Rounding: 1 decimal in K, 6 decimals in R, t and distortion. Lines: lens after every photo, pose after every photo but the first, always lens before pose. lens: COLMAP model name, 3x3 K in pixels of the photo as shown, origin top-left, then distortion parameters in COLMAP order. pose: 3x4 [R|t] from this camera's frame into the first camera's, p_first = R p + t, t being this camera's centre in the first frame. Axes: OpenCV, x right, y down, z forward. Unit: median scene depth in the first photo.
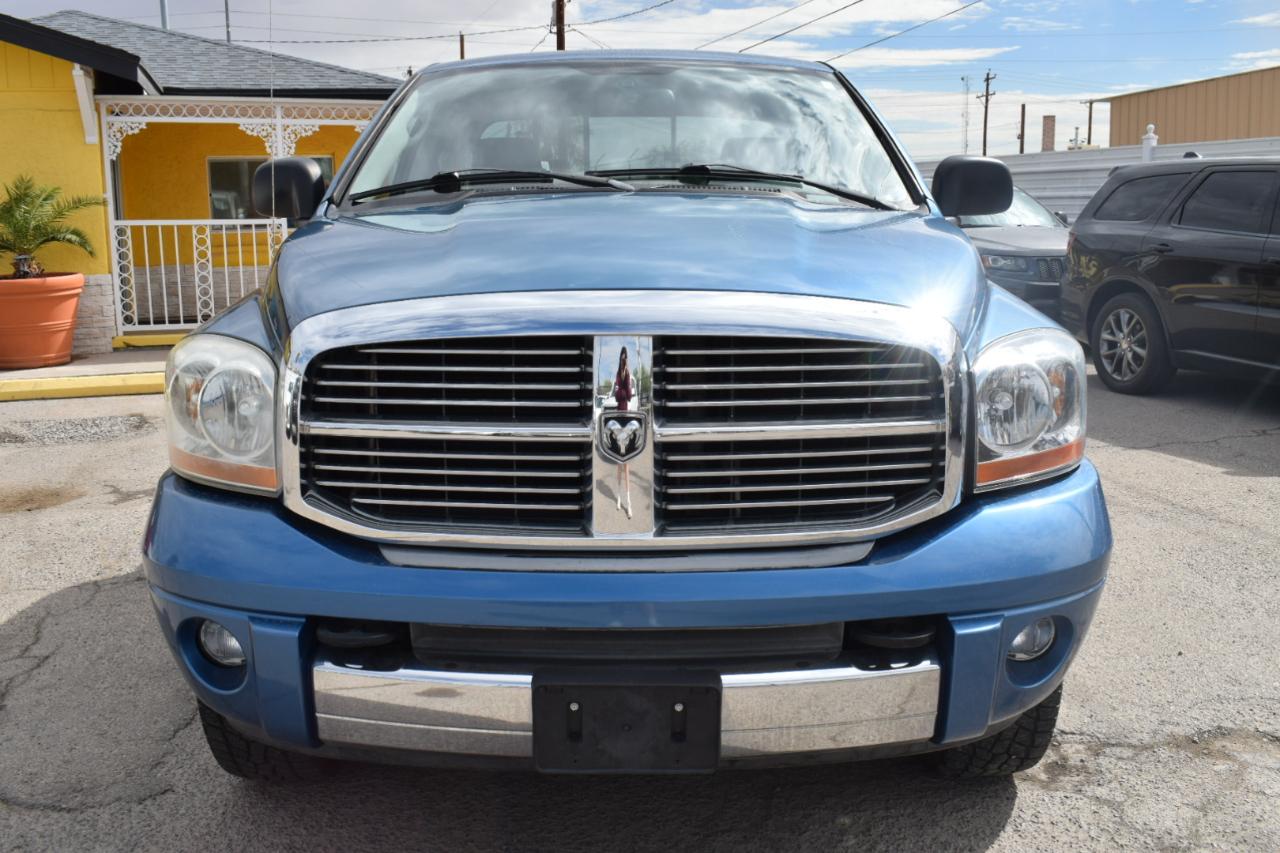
lens RADIAL K [[1200.0, 0, 649.0], [0, 1200.0, 425.1], [0, 0, 1]] dist [-0.080386, 0.011195]
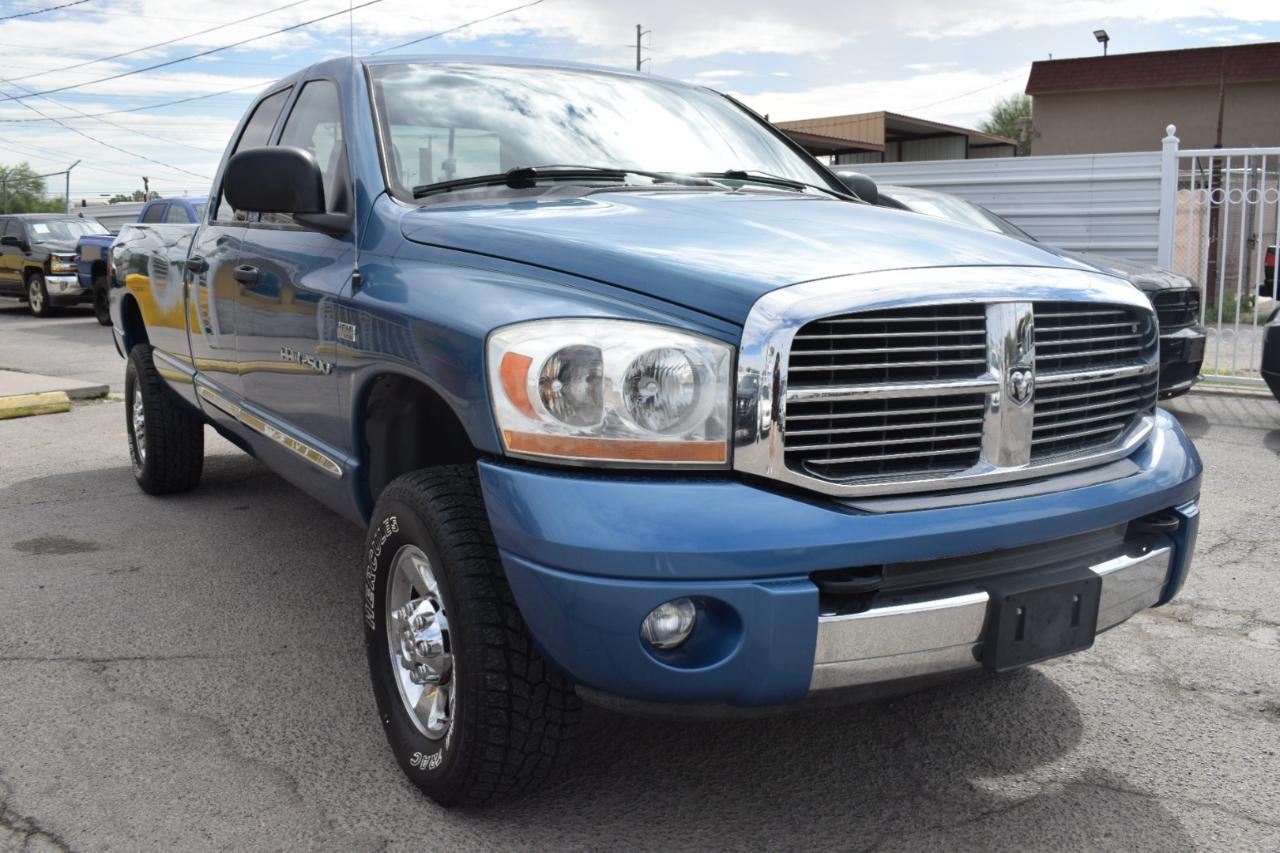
lens RADIAL K [[1200.0, 0, 649.0], [0, 1200.0, 425.1], [0, 0, 1]] dist [-0.080386, 0.011195]
pose [[0.848541, -0.072624, 0.524122, -0.939240], [0.083383, 0.996513, 0.003084, 0.014025], [-0.522519, 0.041086, 0.851637, 0.167842]]
